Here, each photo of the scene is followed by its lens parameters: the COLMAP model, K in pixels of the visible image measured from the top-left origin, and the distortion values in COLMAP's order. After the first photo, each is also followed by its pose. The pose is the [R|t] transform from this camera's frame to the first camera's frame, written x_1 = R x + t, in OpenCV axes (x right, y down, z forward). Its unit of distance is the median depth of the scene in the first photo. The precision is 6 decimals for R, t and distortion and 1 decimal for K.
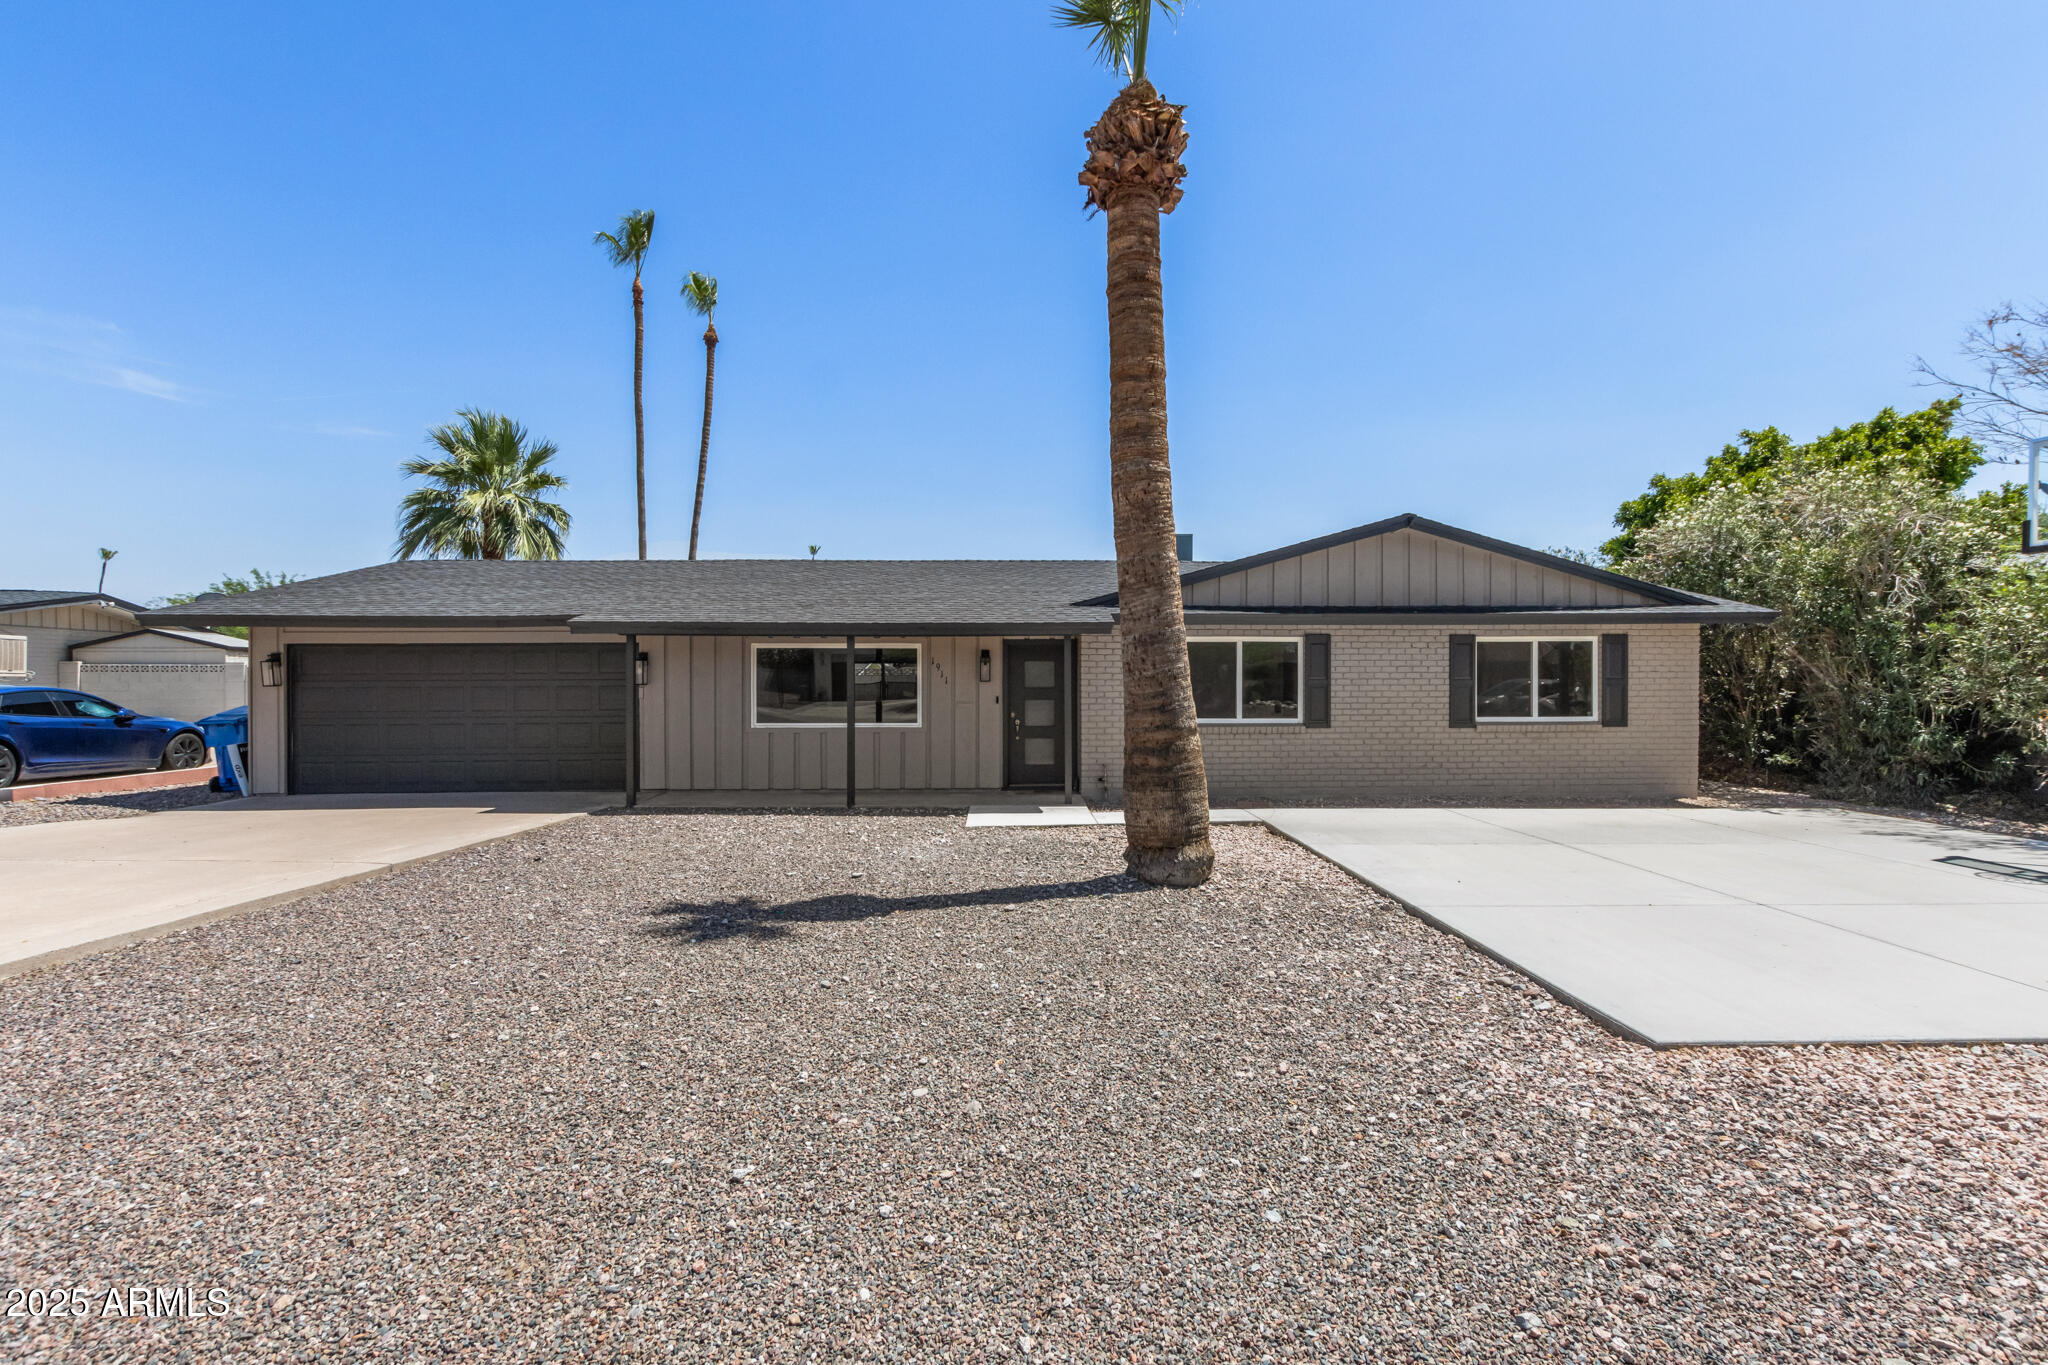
lens RADIAL K [[947.2, 0, 989.3], [0, 947.2, 707.0], [0, 0, 1]] dist [0.005800, -0.002581]
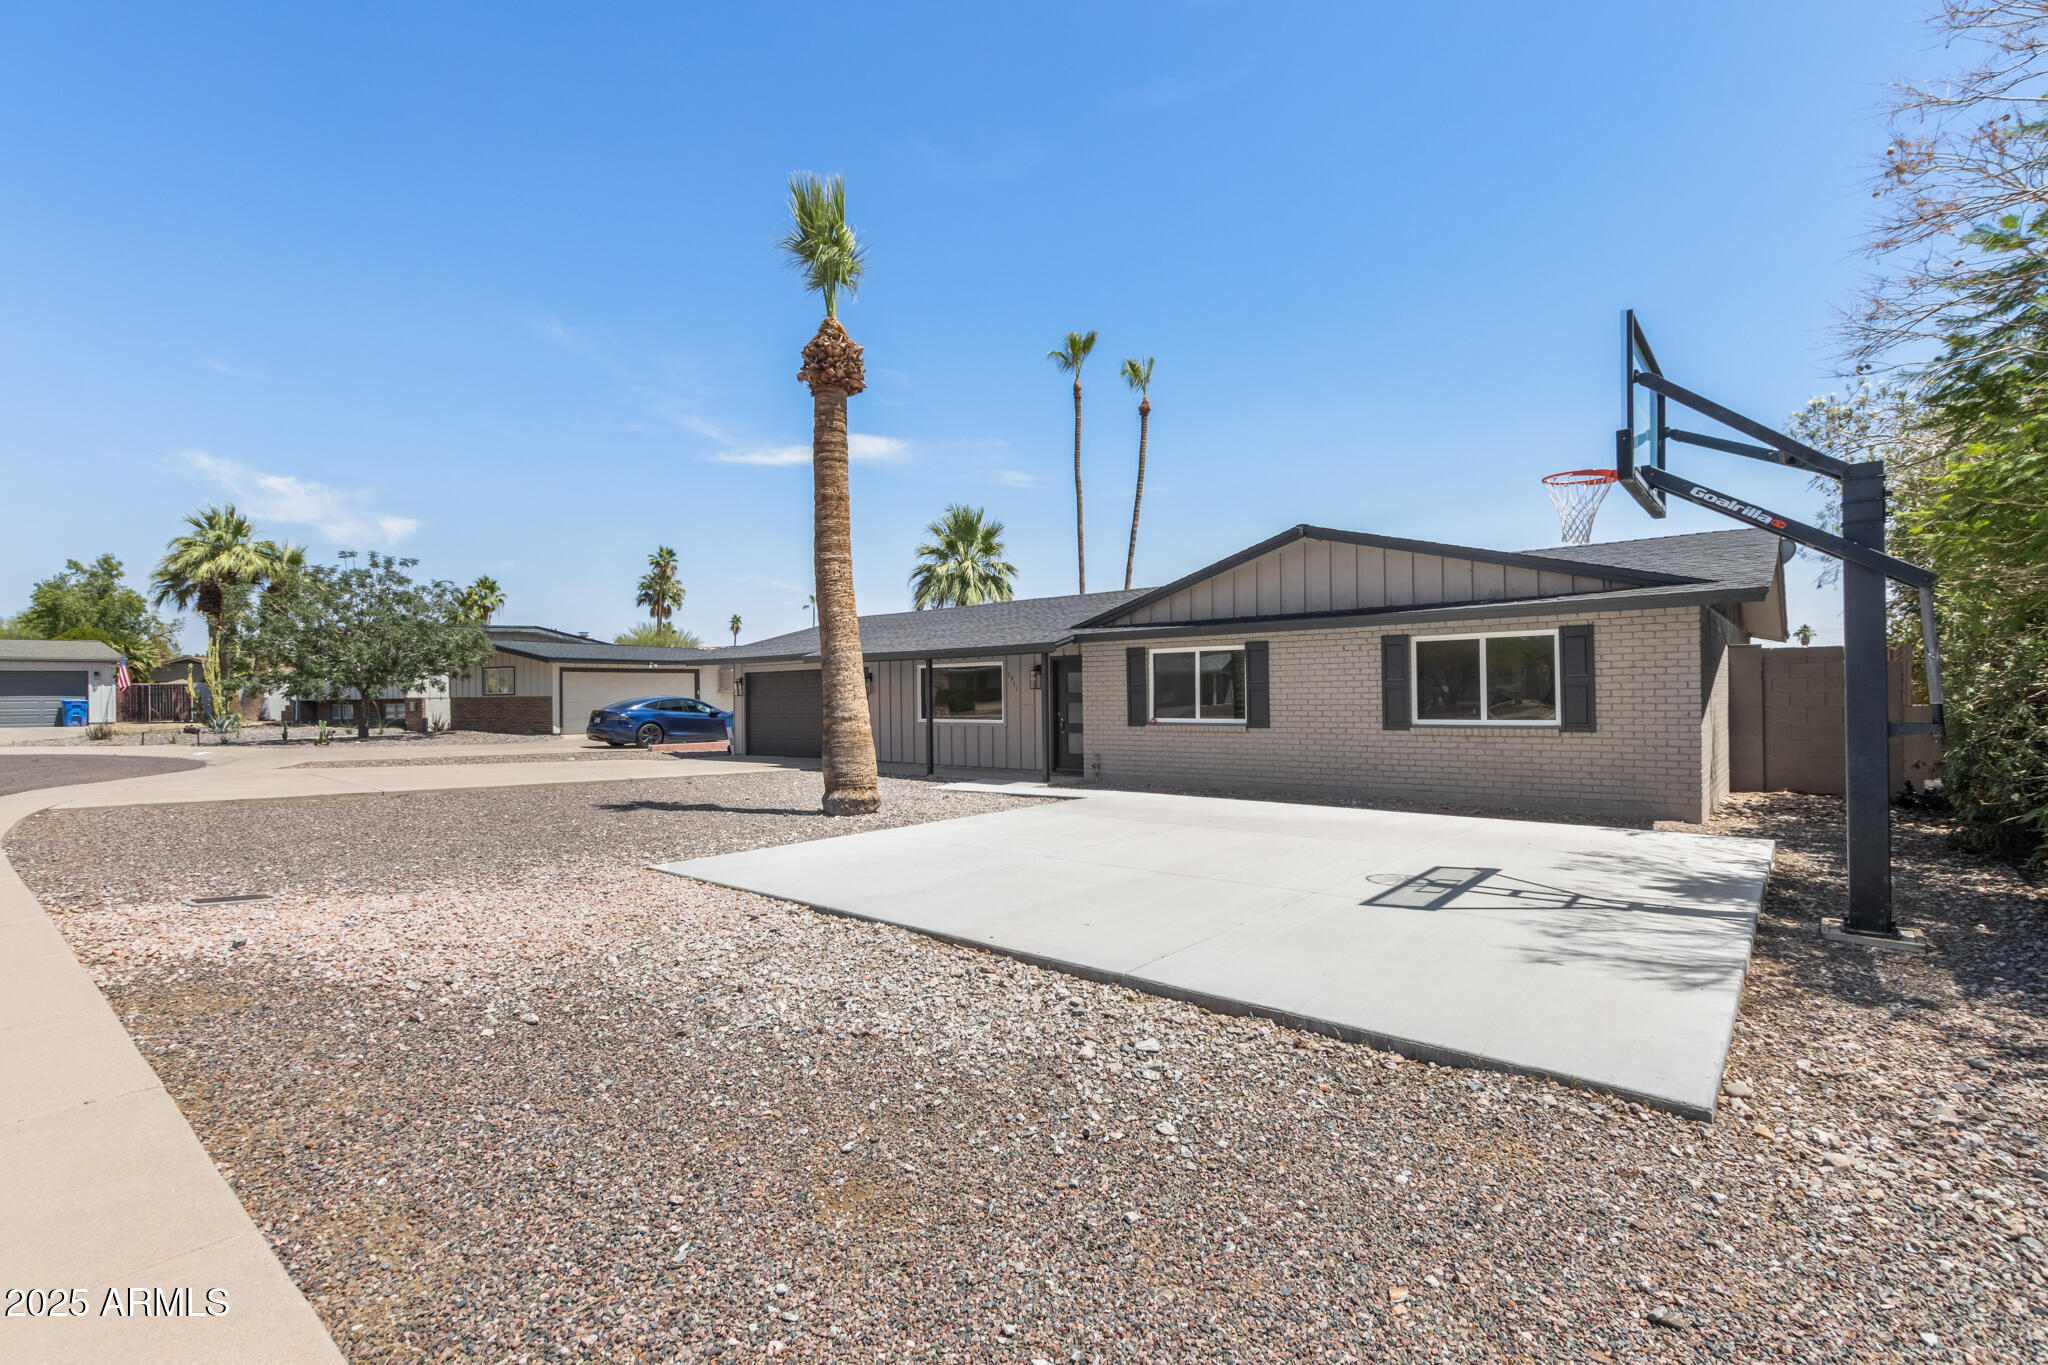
lens RADIAL K [[947.2, 0, 1030.1], [0, 947.2, 692.6], [0, 0, 1]] dist [0.005800, -0.002581]
pose [[0.743005, -0.009872, -0.669214, 0.889225], [-0.007587, 0.999703, -0.023171, 0.009383], [0.669243, 0.022293, 0.742709, 0.014969]]
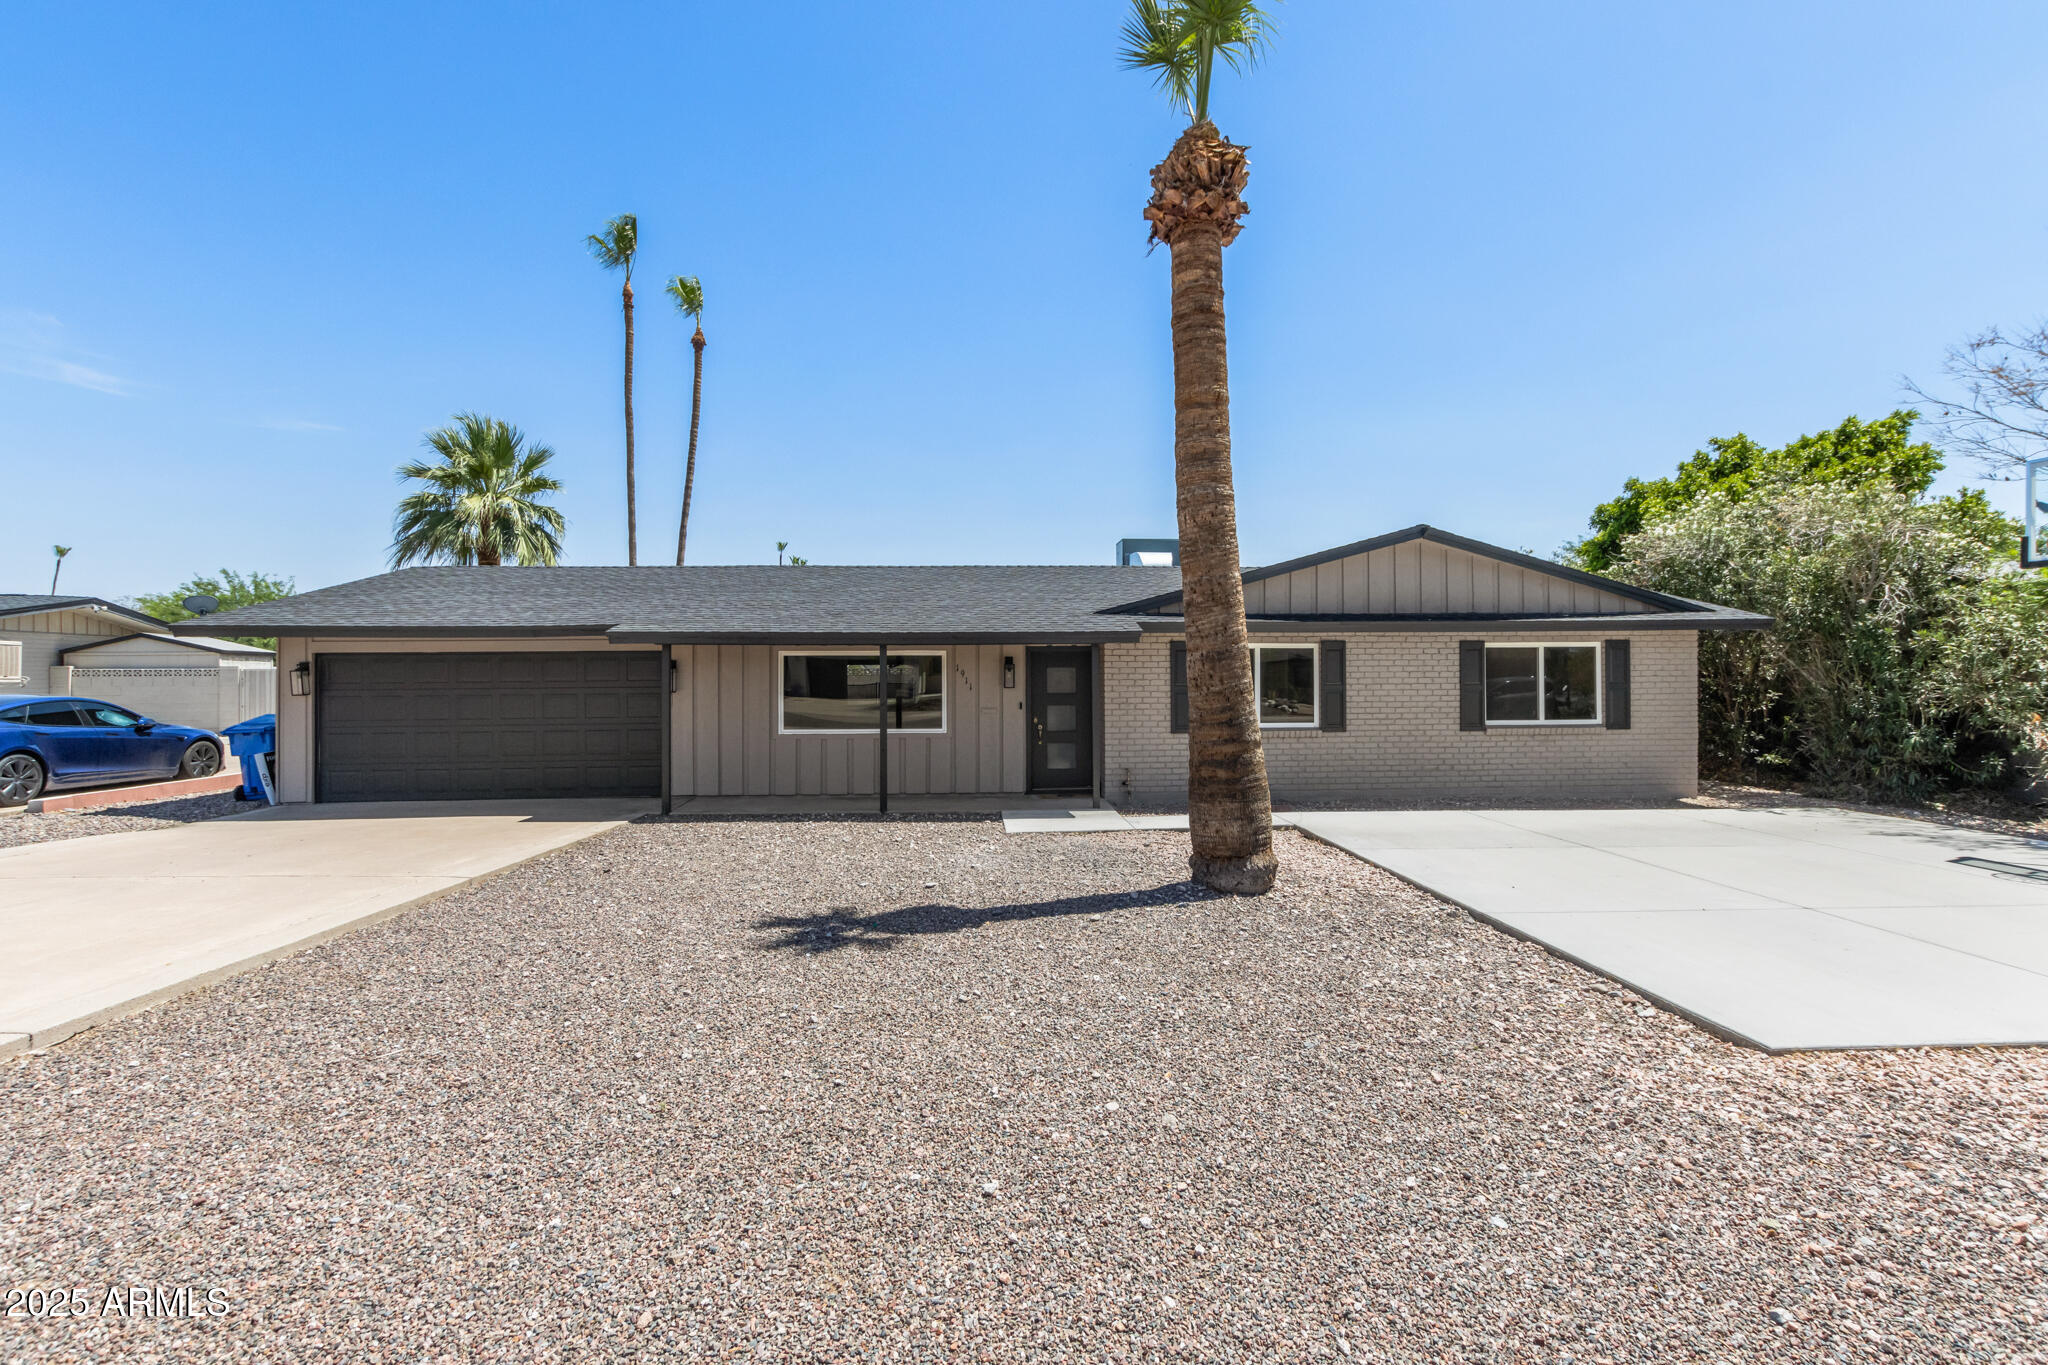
lens RADIAL K [[947.2, 0, 962.7], [0, 947.2, 686.8], [0, 0, 1]] dist [0.005800, -0.002581]
pose [[0.999758, -0.003626, 0.021680, -0.078312], [0.003929, 0.999895, -0.013964, -0.014215], [-0.021627, 0.014046, 0.999667, -0.018239]]
